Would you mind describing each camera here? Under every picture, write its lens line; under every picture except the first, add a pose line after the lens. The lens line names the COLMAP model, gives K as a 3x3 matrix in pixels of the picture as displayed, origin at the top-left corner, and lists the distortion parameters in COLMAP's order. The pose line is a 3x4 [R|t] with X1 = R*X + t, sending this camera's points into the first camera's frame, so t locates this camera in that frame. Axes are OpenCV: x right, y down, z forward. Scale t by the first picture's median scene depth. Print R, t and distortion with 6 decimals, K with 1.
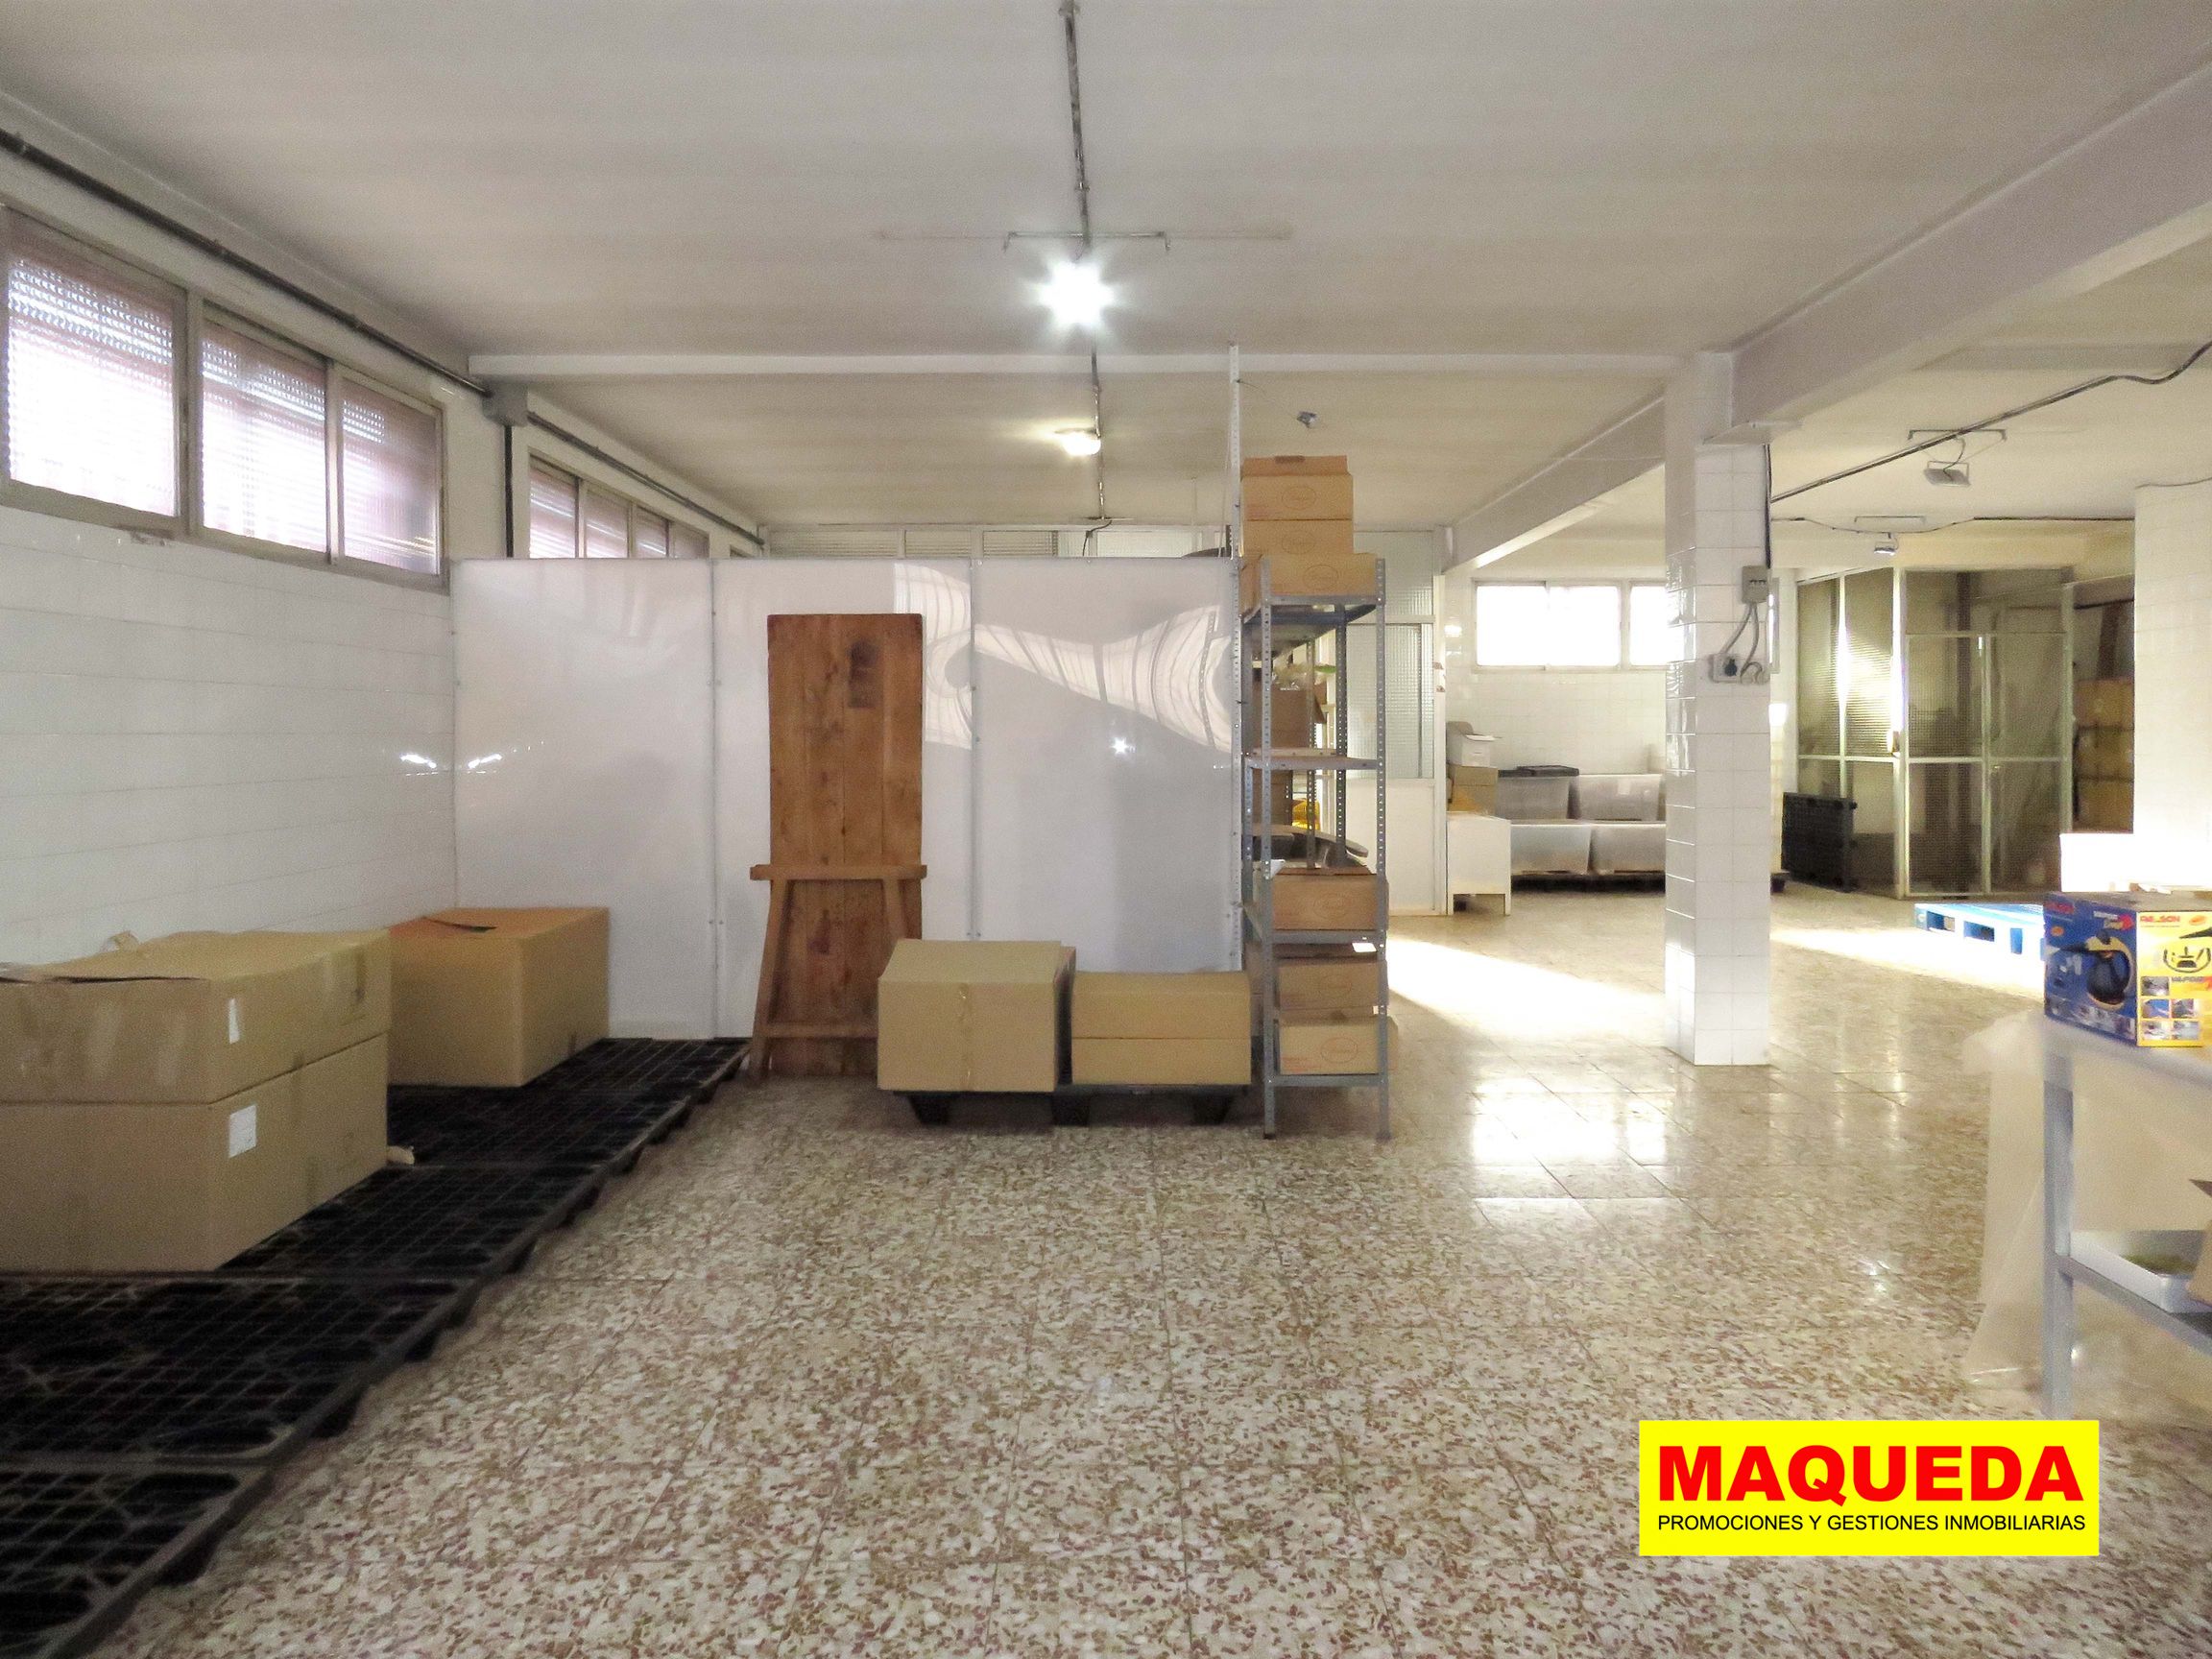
lens RADIAL K [[1434.5, 0, 1105.1], [0, 1434.5, 738.7], [0, 0, 1]] dist [-0.001141, 0.007767]
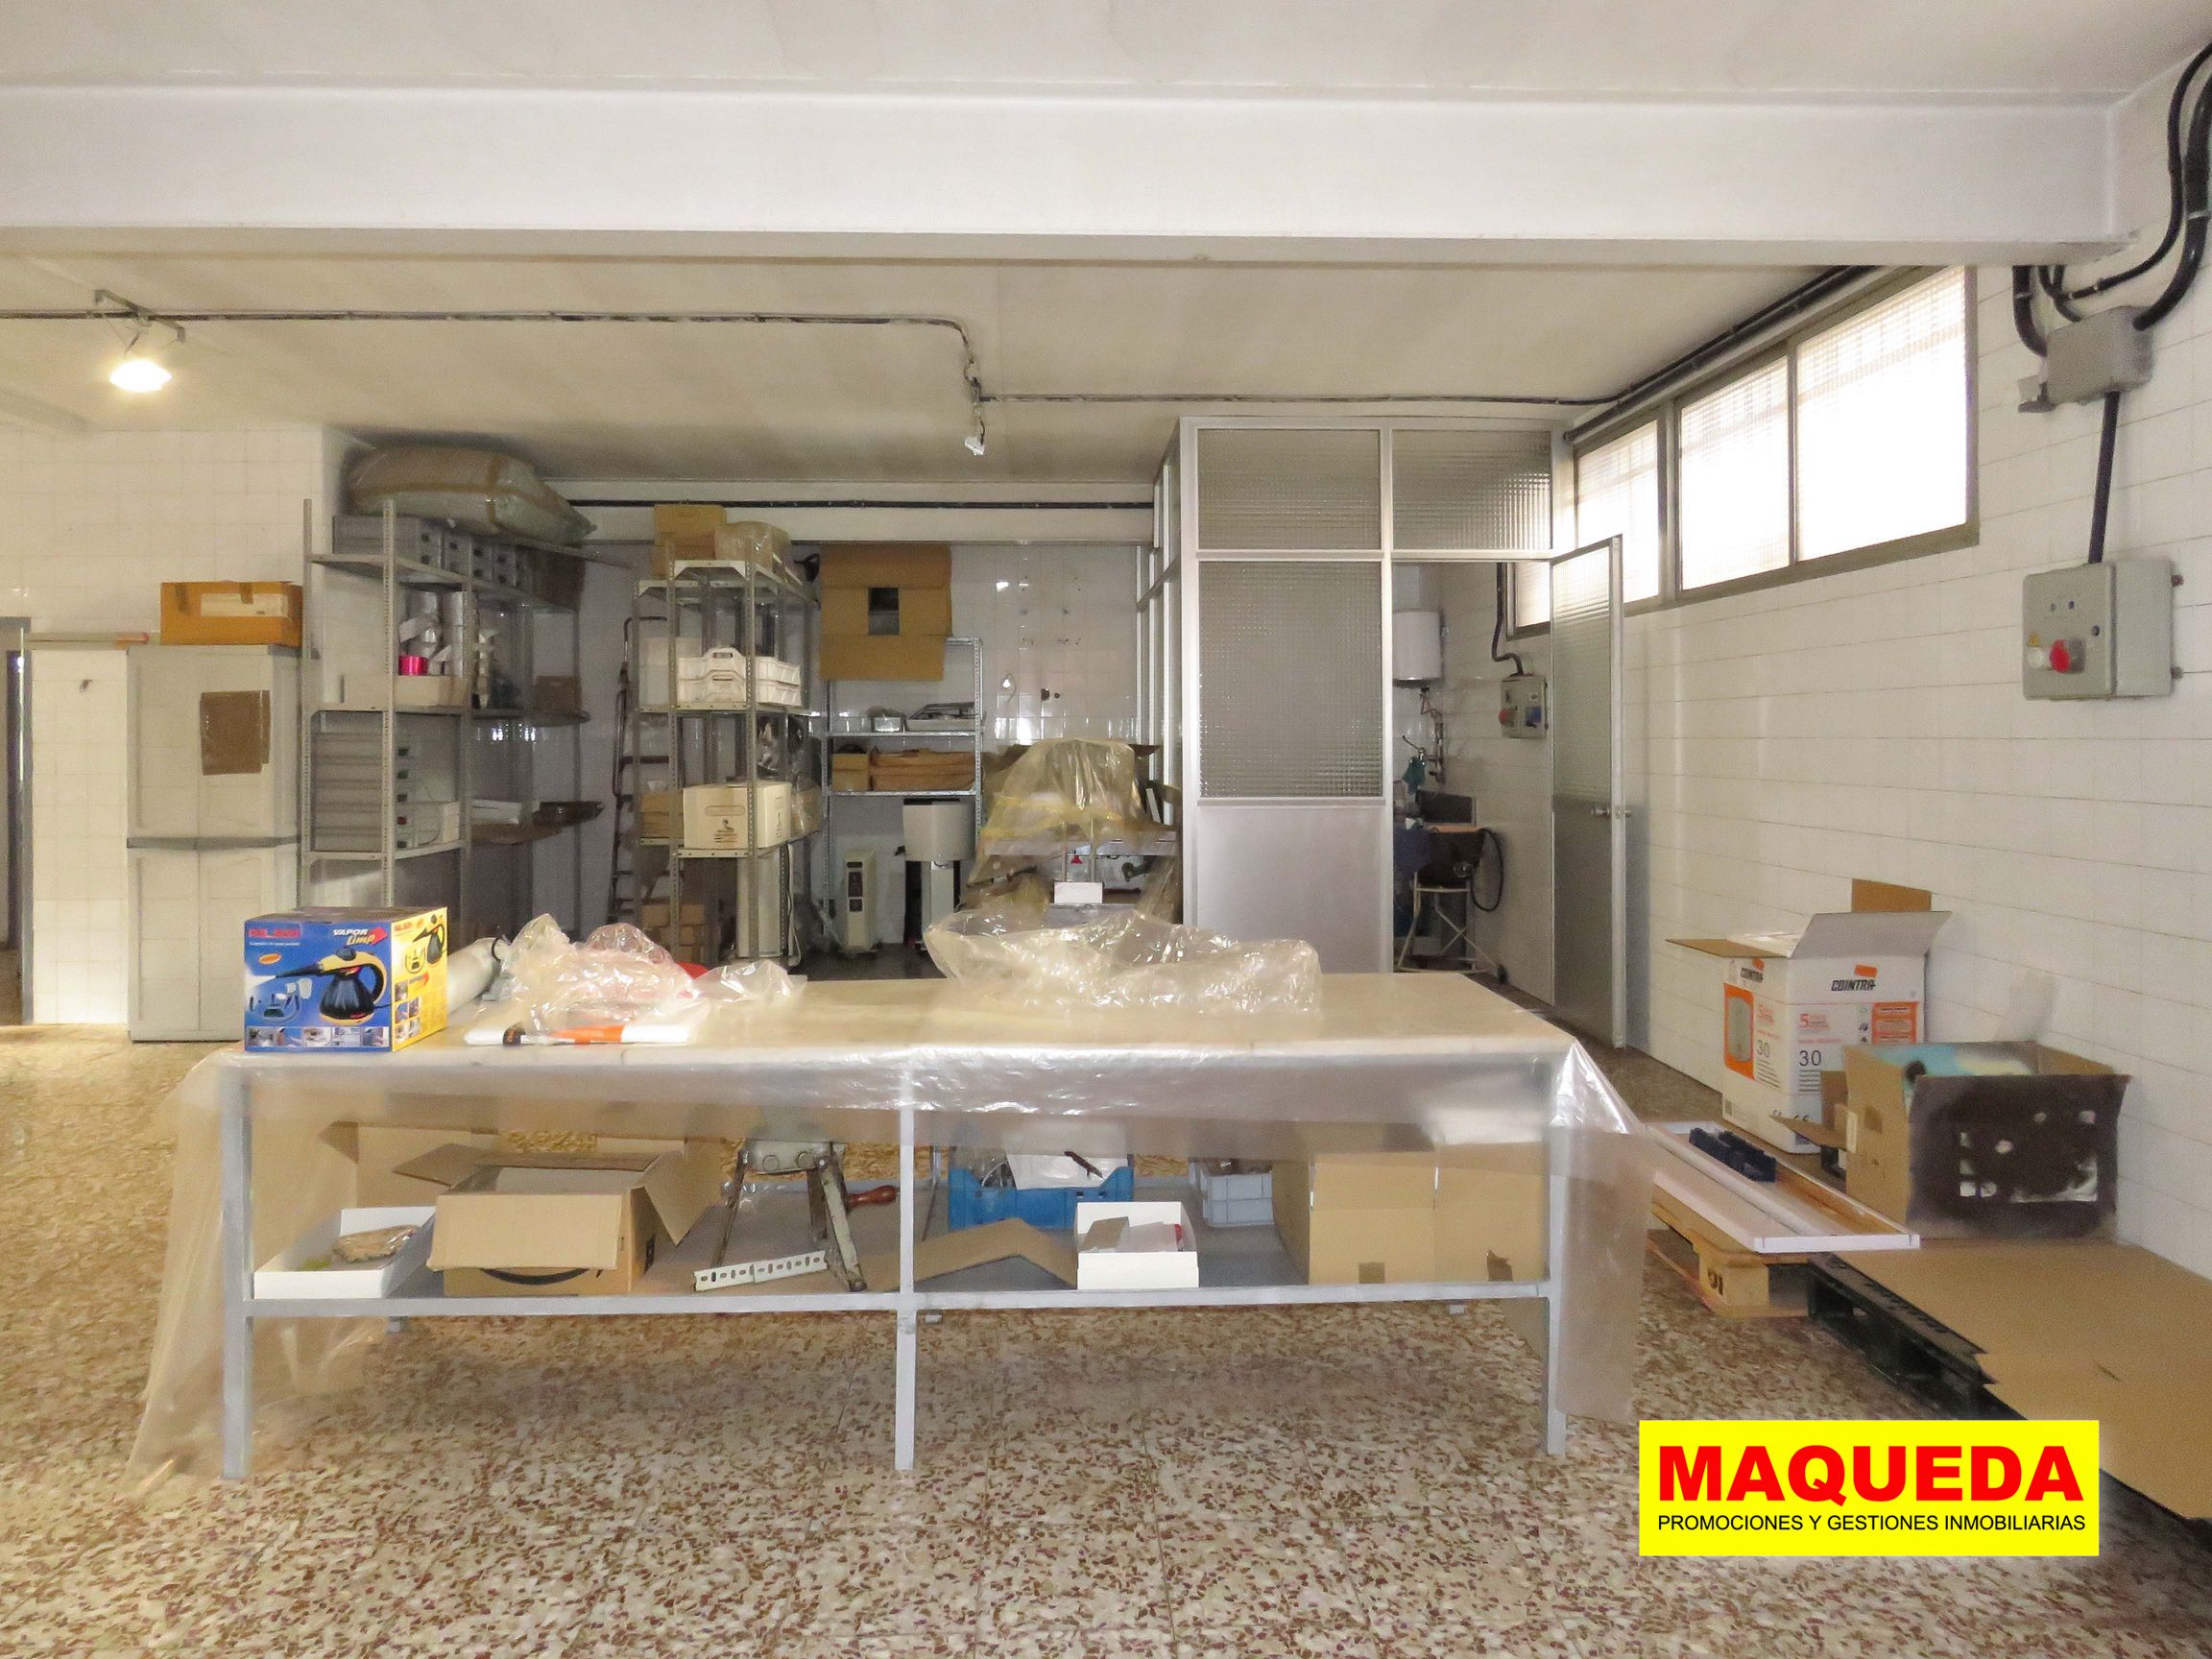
lens RADIAL K [[1441.9, 0, 1115.7], [0, 1441.9, 729.6], [0, 0, 1]] dist [-0.003922, -0.013131]
pose [[-0.052197, 0.004913, 0.998625, -0.200205], [0.009790, 0.999942, -0.004408, -0.005284], [-0.998589, 0.009547, -0.052242, 0.304754]]
